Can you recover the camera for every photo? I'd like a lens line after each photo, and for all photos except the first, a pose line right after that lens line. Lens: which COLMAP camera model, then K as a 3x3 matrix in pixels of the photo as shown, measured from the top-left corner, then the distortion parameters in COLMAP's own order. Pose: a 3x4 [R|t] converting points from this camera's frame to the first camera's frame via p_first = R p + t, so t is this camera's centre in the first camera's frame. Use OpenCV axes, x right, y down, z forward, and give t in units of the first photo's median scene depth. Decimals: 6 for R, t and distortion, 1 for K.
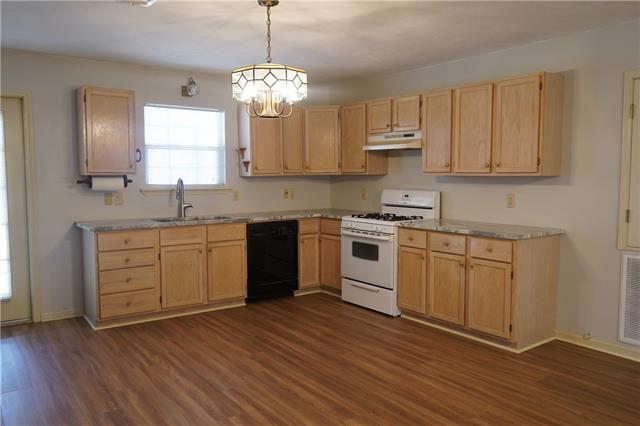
lens RADIAL K [[510.8, 0, 318.2], [0, 510.8, 211.6], [0, 0, 1]] dist [-0.009047, 0.012168]
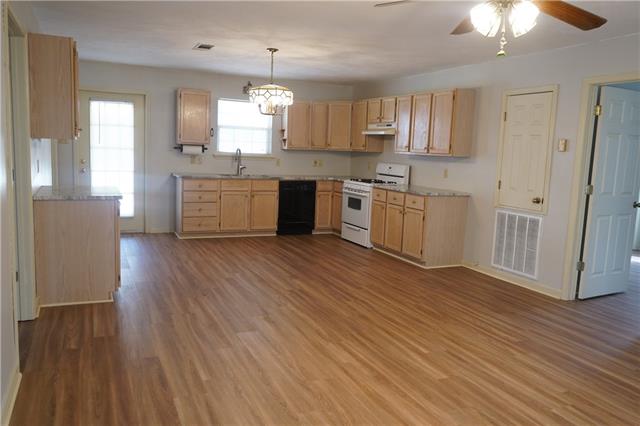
lens RADIAL K [[510.8, 0, 322.0], [0, 510.8, 213.3], [0, 0, 1]] dist [-0.009047, 0.012168]
pose [[0.979534, 0.067847, -0.189500, 0.294200], [-0.058943, 0.996894, 0.052241, 0.035566], [0.192456, -0.040002, 0.980490, -0.481565]]
